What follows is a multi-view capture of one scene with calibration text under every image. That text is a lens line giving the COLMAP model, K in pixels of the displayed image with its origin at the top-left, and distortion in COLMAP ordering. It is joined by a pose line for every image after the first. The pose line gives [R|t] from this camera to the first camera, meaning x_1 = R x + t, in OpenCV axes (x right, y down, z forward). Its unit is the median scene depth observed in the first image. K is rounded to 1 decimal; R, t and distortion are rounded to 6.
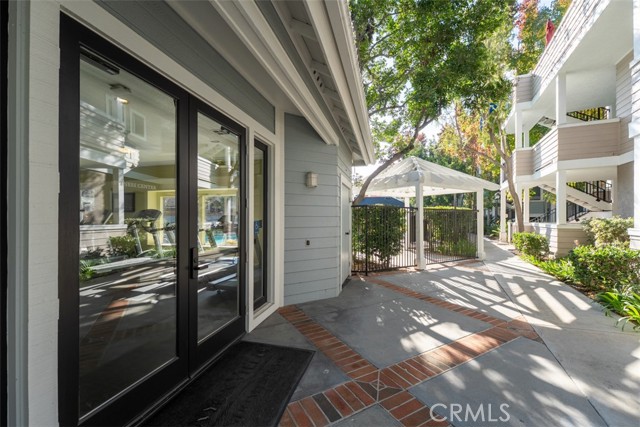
lens RADIAL K [[257.9, 0, 317.0], [0, 257.9, 214.2], [0, 0, 1]] dist [-0.001276, -0.000090]
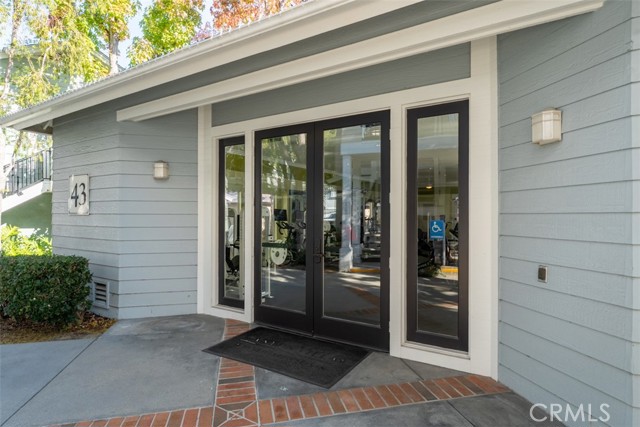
lens RADIAL K [[345.2, 0, 320.0], [0, 345.2, 213.5], [0, 0, 1]] dist [-0.001807, -0.000337]
pose [[-0.278767, -0.009455, -0.960312, 0.909140], [0.005294, 0.999921, -0.011382, 0.019127], [0.960344, -0.008257, -0.278695, 1.157178]]
